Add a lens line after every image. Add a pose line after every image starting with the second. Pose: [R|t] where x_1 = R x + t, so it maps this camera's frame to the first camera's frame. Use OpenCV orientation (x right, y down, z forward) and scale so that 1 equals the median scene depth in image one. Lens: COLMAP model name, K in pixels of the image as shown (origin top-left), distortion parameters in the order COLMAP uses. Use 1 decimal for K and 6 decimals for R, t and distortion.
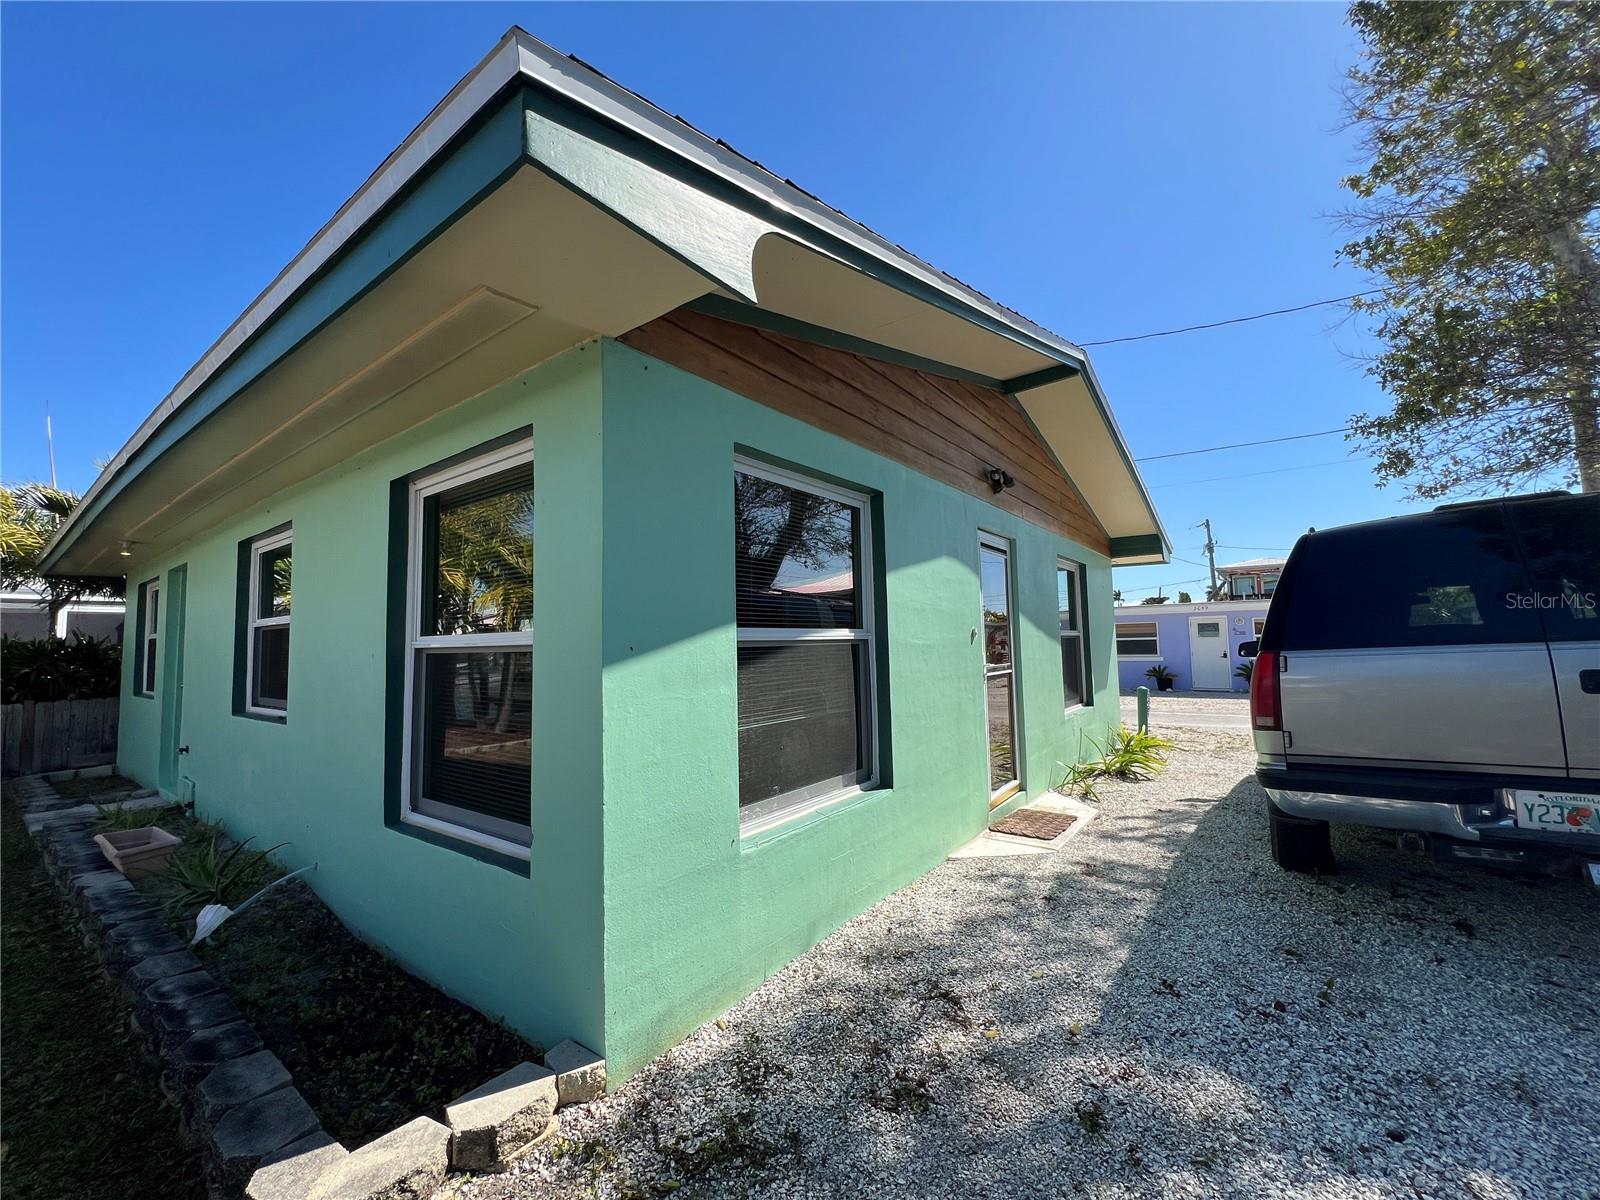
lens RADIAL K [[643.6, 0, 800.0], [0, 643.6, 600.0], [0, 0, 1]] dist [-0.003094, -0.000176]
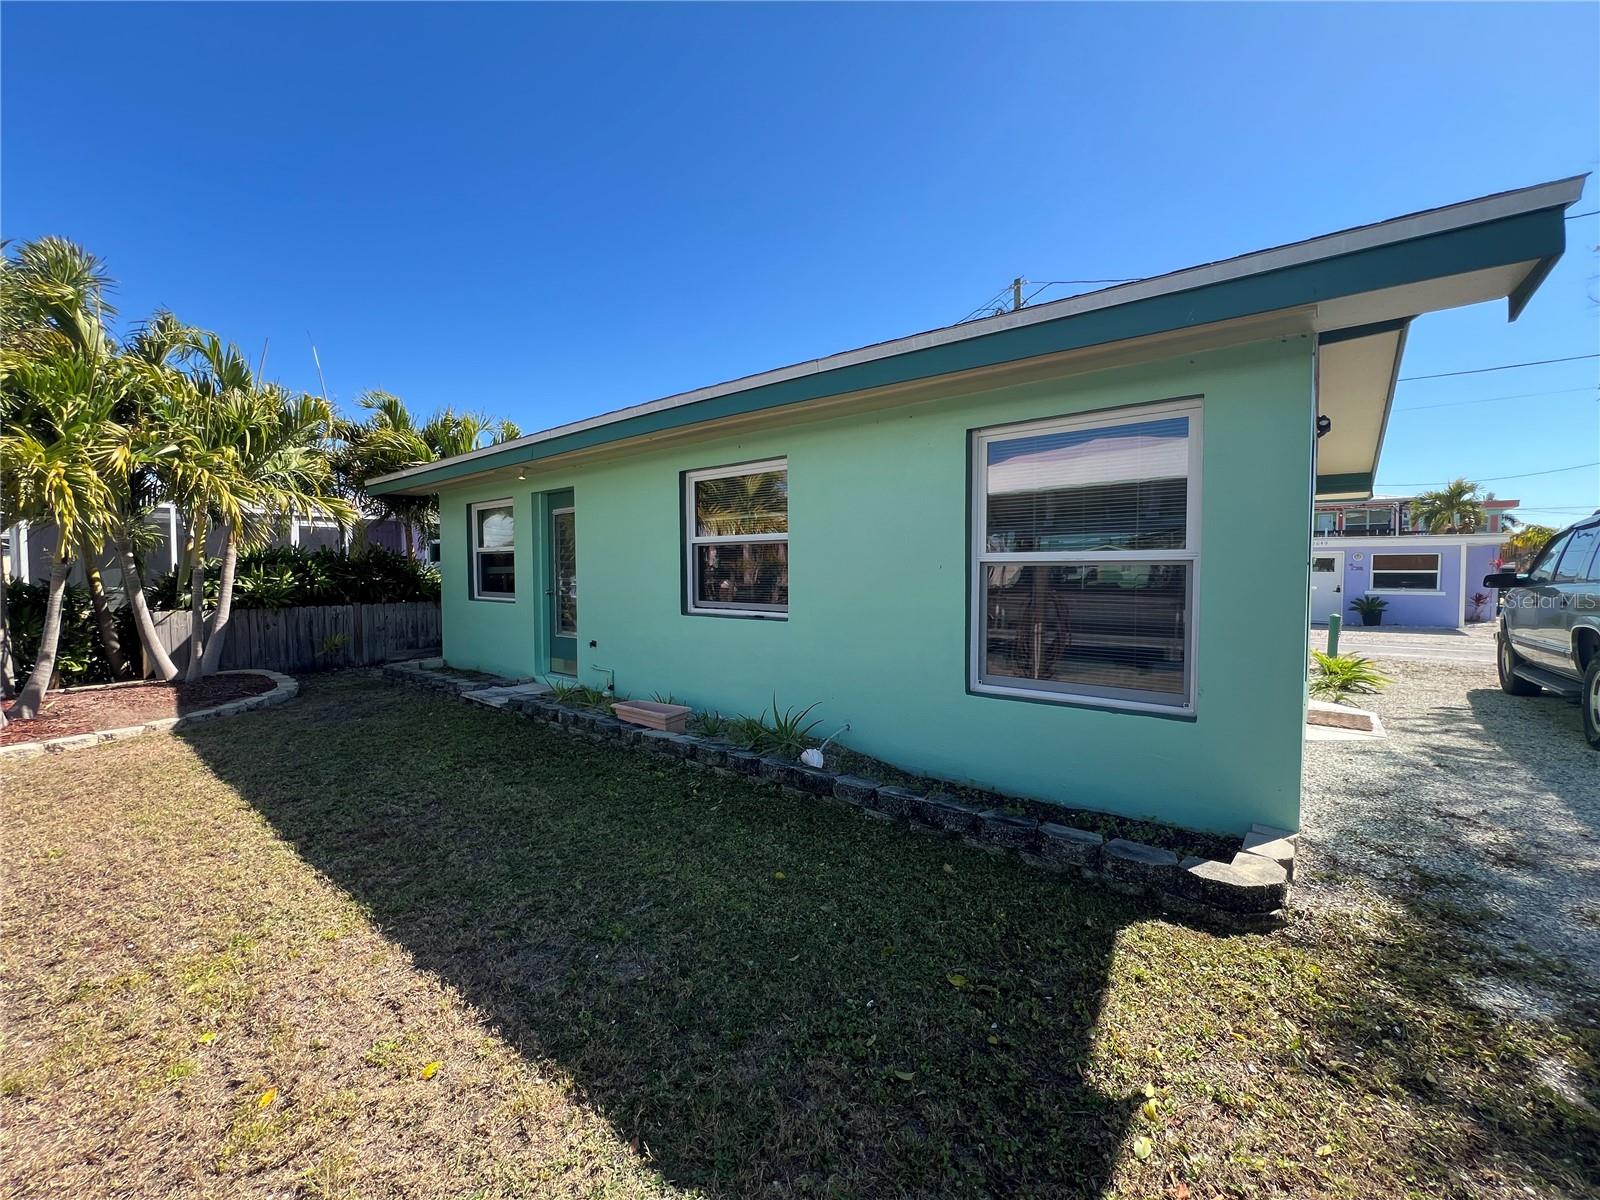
lens RADIAL K [[643.6, 0, 800.0], [0, 643.6, 600.0], [0, 0, 1]] dist [-0.003094, -0.000176]
pose [[0.999099, 0.023285, -0.035482, -0.993165], [-0.019136, 0.993402, 0.113079, 0.015499], [0.037881, -0.112298, 0.992952, -0.334319]]
